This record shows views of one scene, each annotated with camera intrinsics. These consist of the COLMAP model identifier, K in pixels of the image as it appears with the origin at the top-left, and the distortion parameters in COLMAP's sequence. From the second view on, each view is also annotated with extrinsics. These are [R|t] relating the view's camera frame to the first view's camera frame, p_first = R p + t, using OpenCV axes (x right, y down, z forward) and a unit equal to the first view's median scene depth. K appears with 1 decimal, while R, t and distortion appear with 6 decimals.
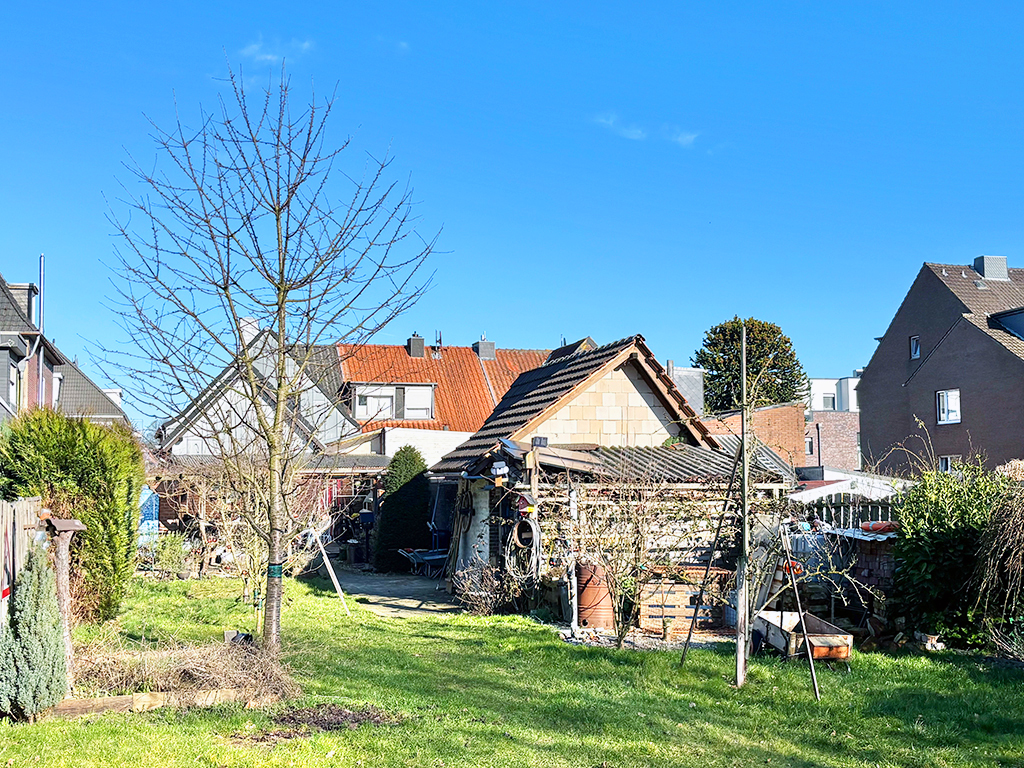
lens RADIAL K [[1321.9, 0, 512.0], [0, 1321.9, 384.0], [0, 0, 1]] dist [0.324061, -1.351560]
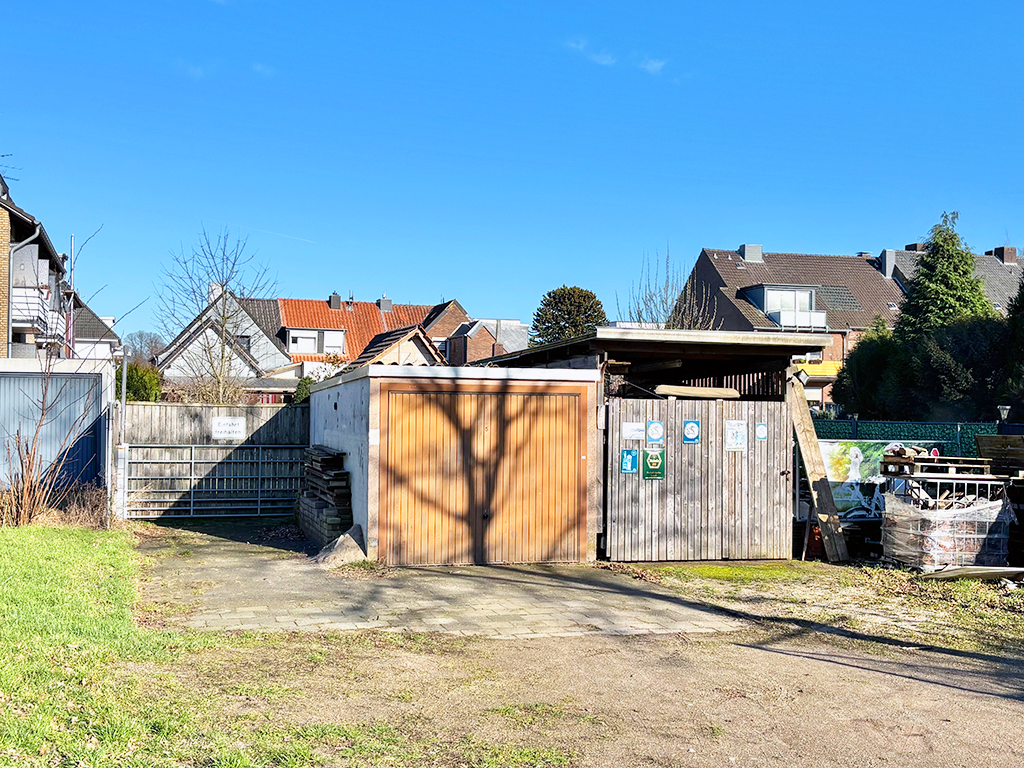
lens RADIAL K [[1247.0, 0, 512.0], [0, 1247.0, 384.0], [0, 0, 1]] dist [0.127234, -0.028141]
pose [[0.999168, 0.021540, 0.034645, 0.167486], [-0.023635, 0.997844, 0.061225, -0.062636], [-0.033251, -0.061993, 0.997523, -0.796642]]
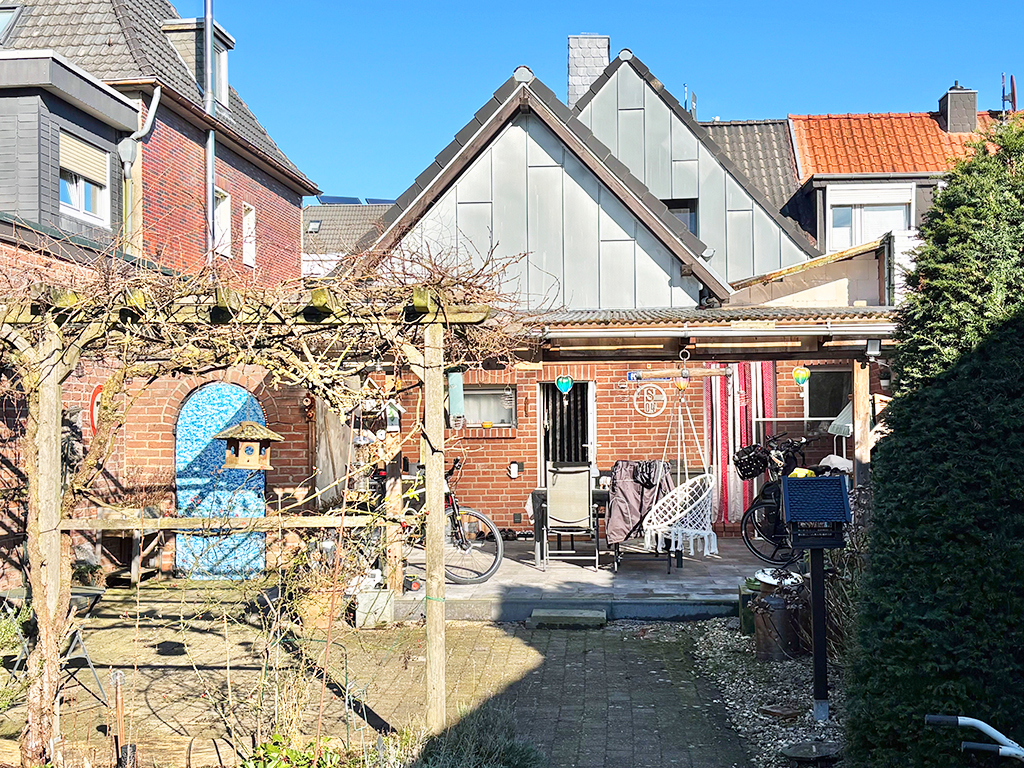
lens RADIAL K [[1420.1, 0, 512.0], [0, 1420.1, 384.0], [0, 0, 1]] dist [-0.006312, -0.038805]
pose [[0.935561, -0.008628, -0.353059, -0.100616], [0.027209, 0.998491, 0.047698, 0.095082], [0.352115, -0.054230, 0.934385, 1.073503]]
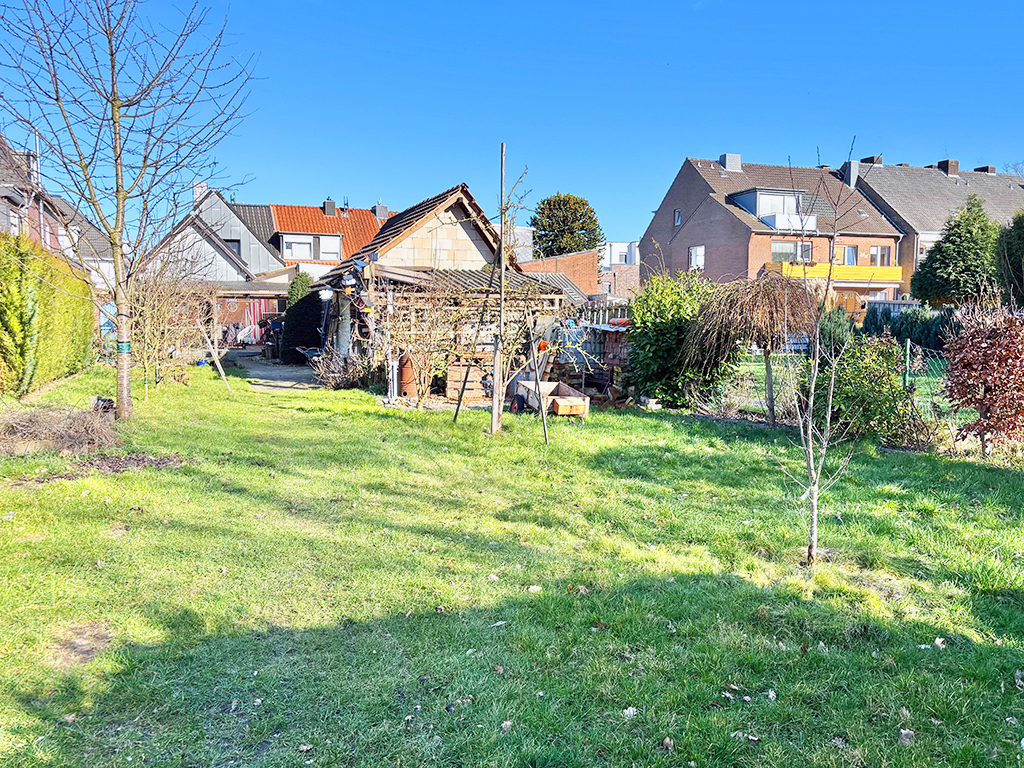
lens RADIAL K [[882.0, 0, 512.0], [0, 882.0, 384.0], [0, 0, 1]] dist [0.063120, -0.012567]
pose [[0.994775, 0.000134, 0.102090, 0.053518], [-0.015519, 0.988576, 0.149923, 0.027240], [-0.100904, -0.150724, 0.983413, 0.097300]]
